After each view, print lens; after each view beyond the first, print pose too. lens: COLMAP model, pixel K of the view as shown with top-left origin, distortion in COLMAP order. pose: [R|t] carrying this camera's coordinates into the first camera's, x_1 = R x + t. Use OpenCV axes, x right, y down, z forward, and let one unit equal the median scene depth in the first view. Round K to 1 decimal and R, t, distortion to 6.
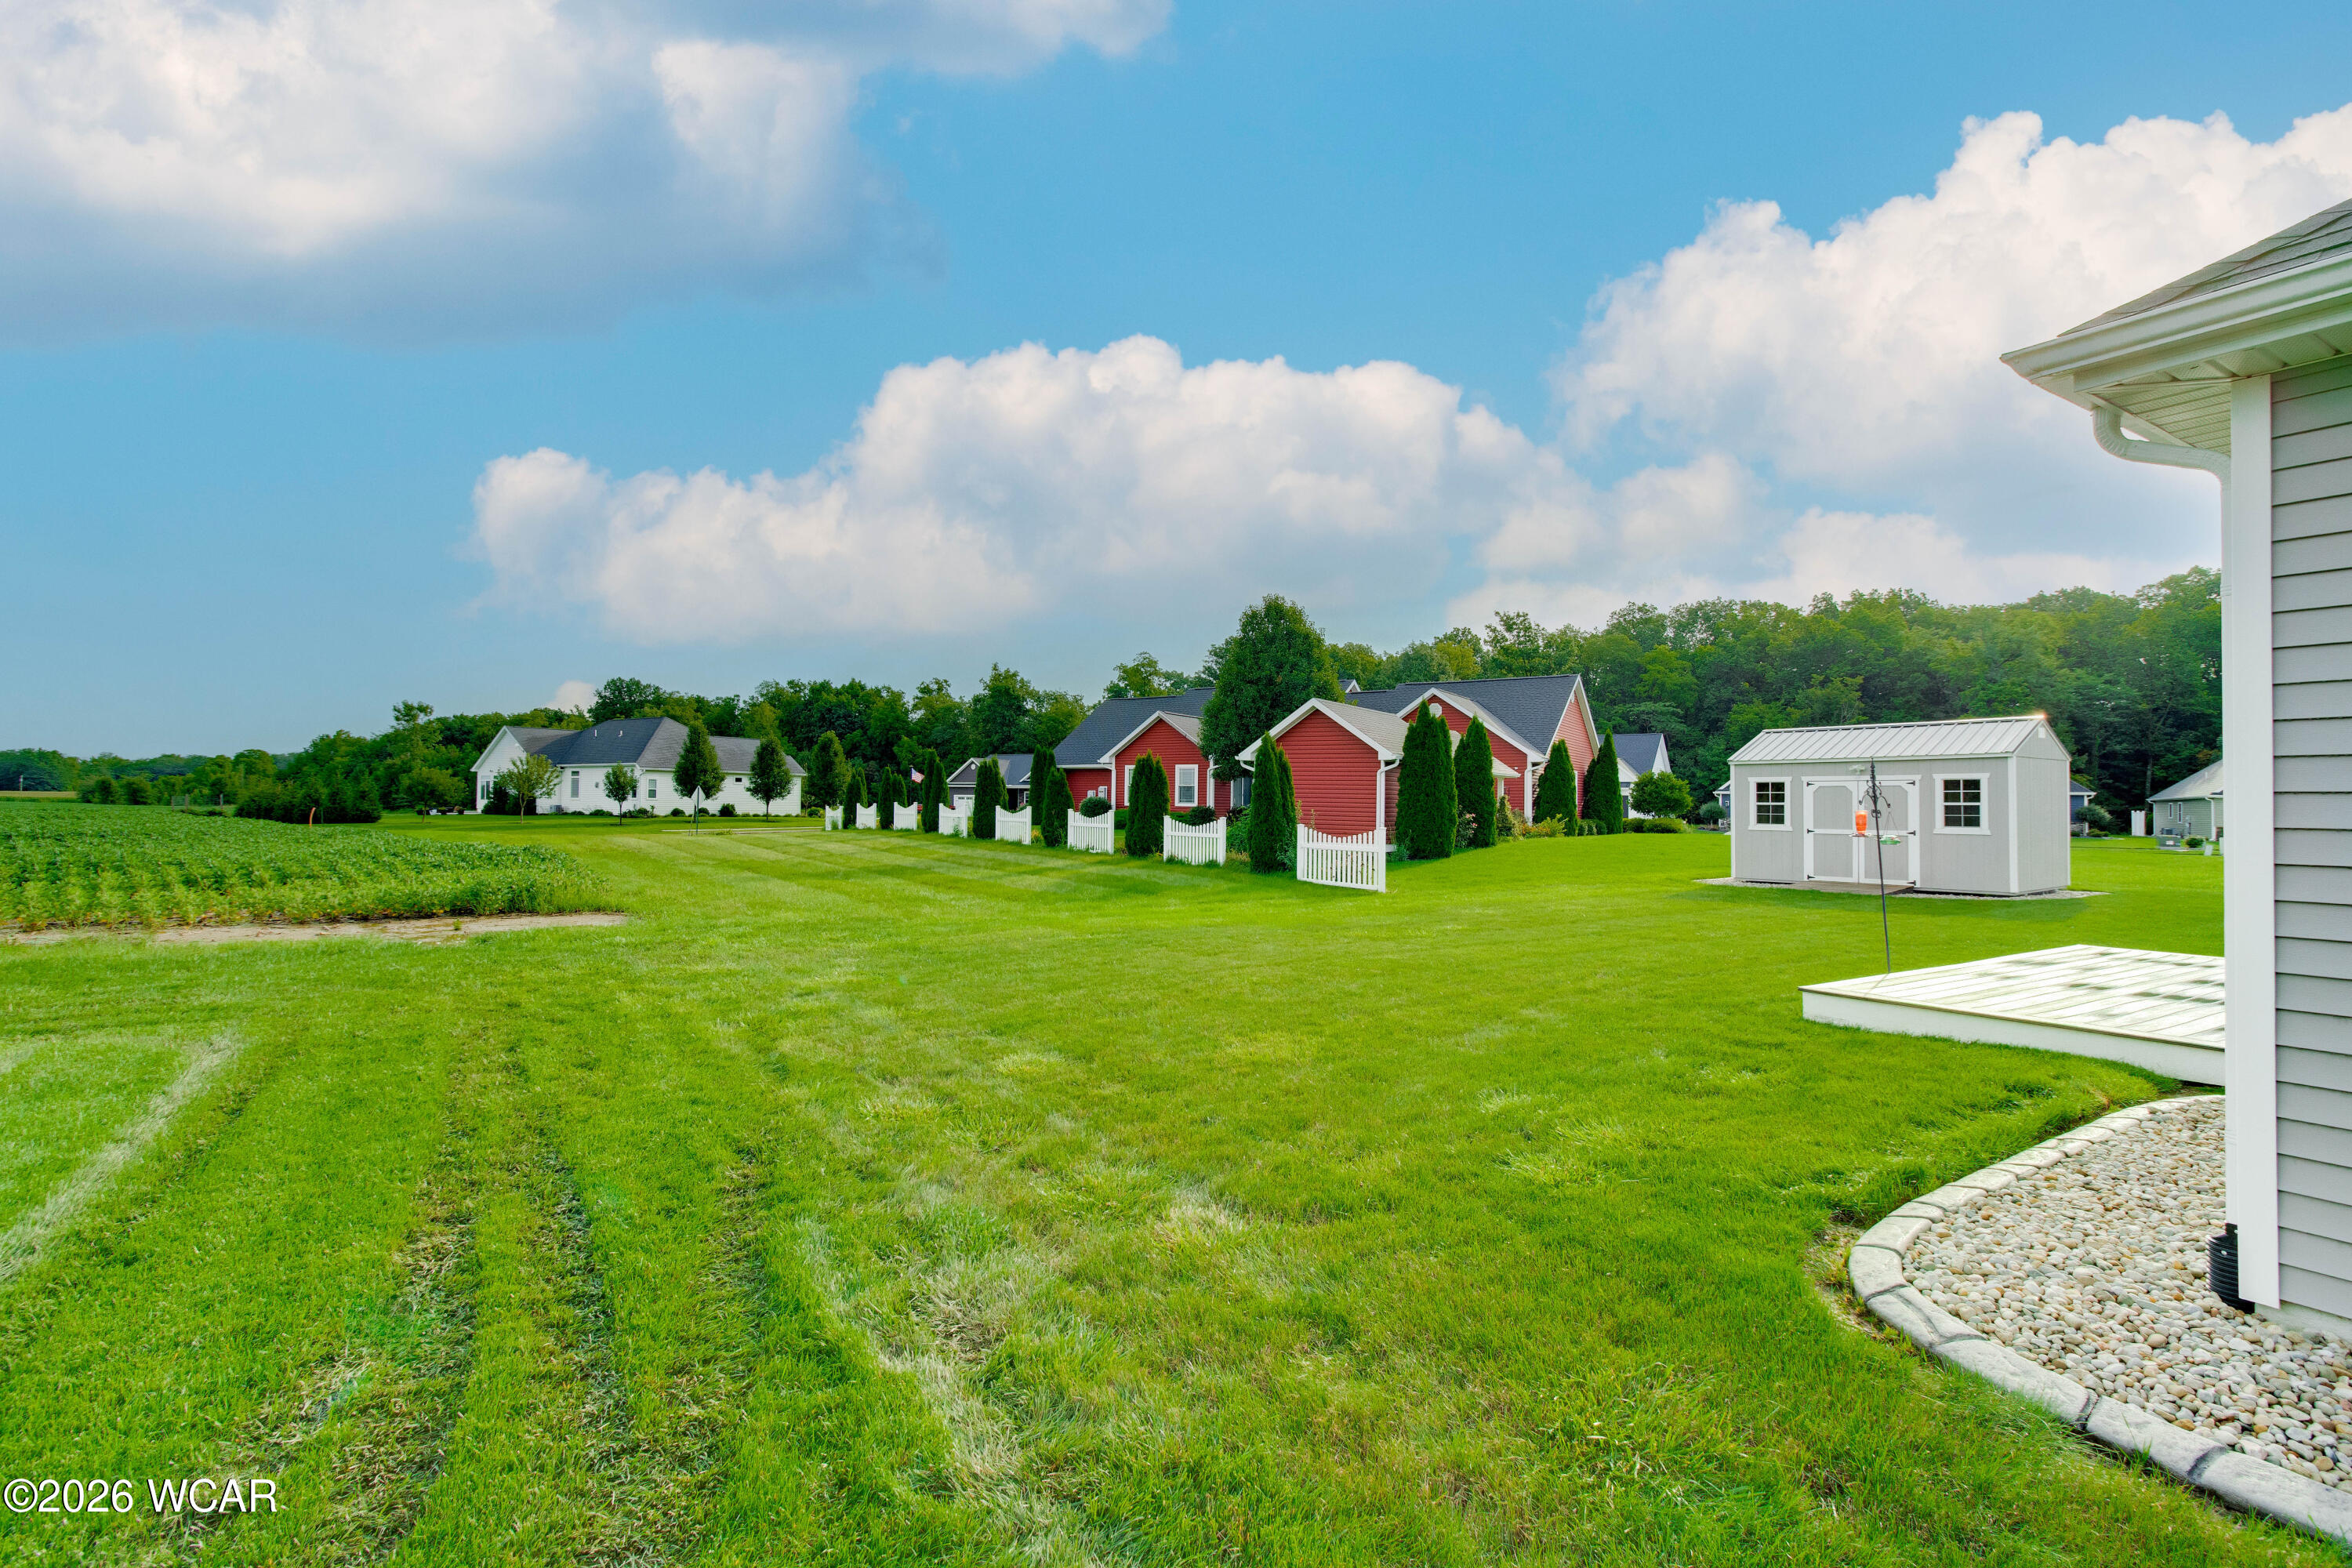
lens RADIAL K [[1110.8, 0, 1160.8], [0, 1110.8, 792.9], [0, 0, 1]] dist [0.004395, 0.000707]
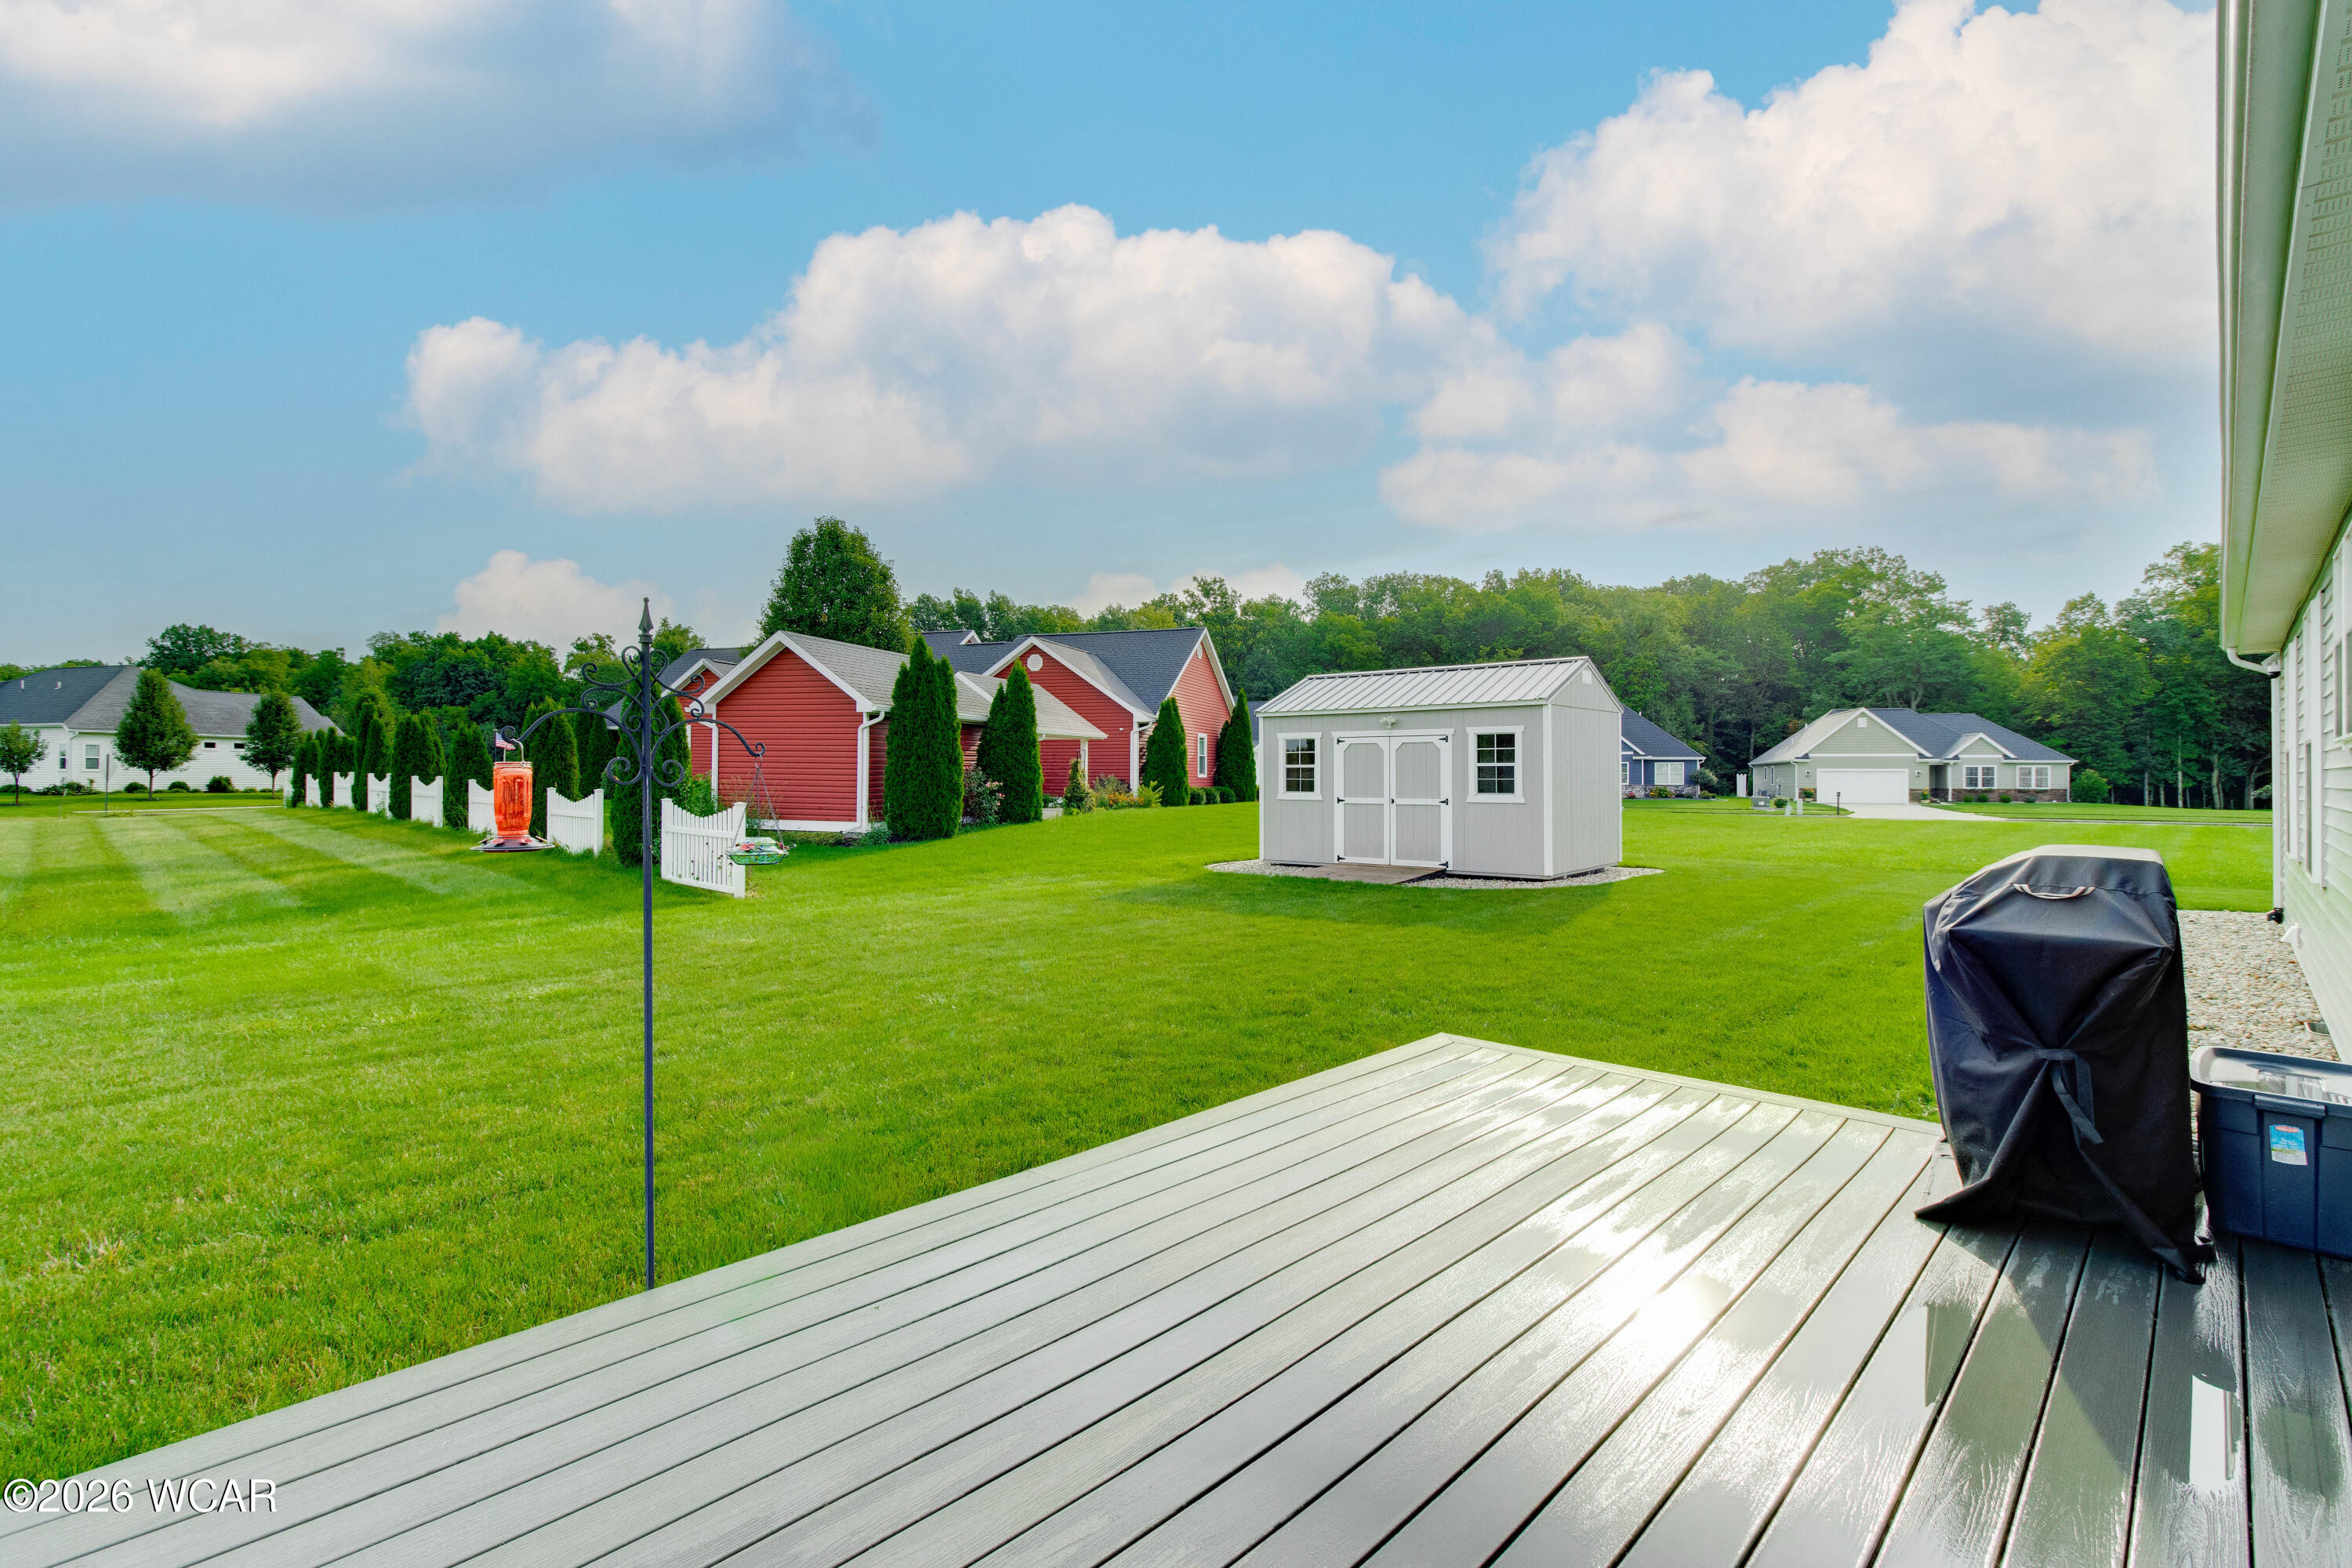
lens RADIAL K [[1110.8, 0, 1168.3], [0, 1110.8, 779.3], [0, 0, 1]] dist [0.004395, 0.000707]
pose [[0.972454, -0.007269, 0.232981, 0.082114], [0.003669, 0.999867, 0.015885, 0.001876], [-0.233066, -0.014592, 0.972351, 0.075282]]
